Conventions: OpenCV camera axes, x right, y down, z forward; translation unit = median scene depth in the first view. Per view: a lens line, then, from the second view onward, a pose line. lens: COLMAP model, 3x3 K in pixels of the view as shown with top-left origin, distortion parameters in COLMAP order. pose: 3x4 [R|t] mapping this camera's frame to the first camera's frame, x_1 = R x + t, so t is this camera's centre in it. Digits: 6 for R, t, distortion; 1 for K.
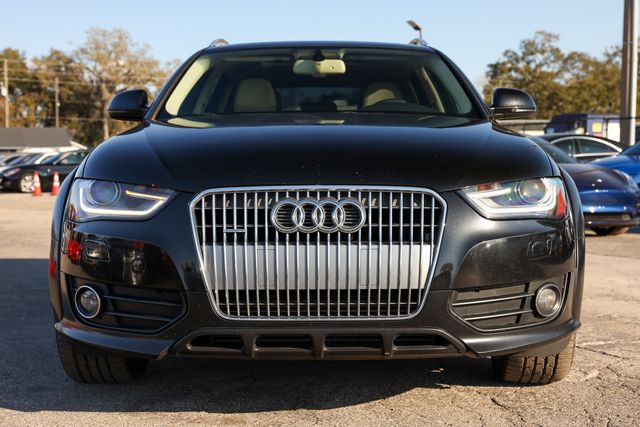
lens RADIAL K [[954.3, 0, 320.0], [0, 954.3, 213.5], [0, 0, 1]] dist [0.061508, 0.087687]
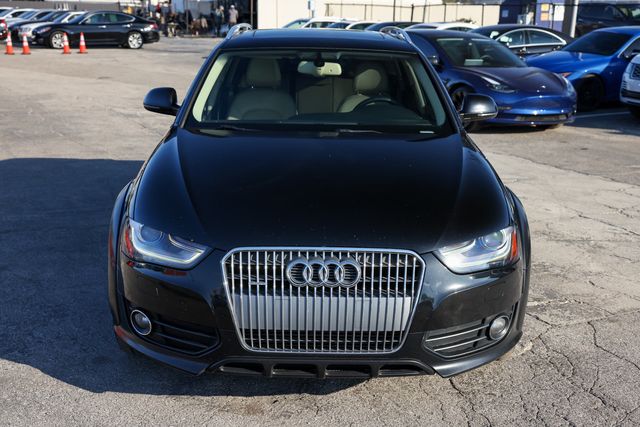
lens RADIAL K [[795.1, 0, 320.0], [0, 795.1, 213.5], [0, 0, 1]] dist [-0.001673, 0.227142]
pose [[0.999590, 0.018163, 0.022132, -0.031055], [-0.022201, 0.979838, 0.198555, -0.280450], [-0.018079, -0.198965, 0.979840, -0.017162]]
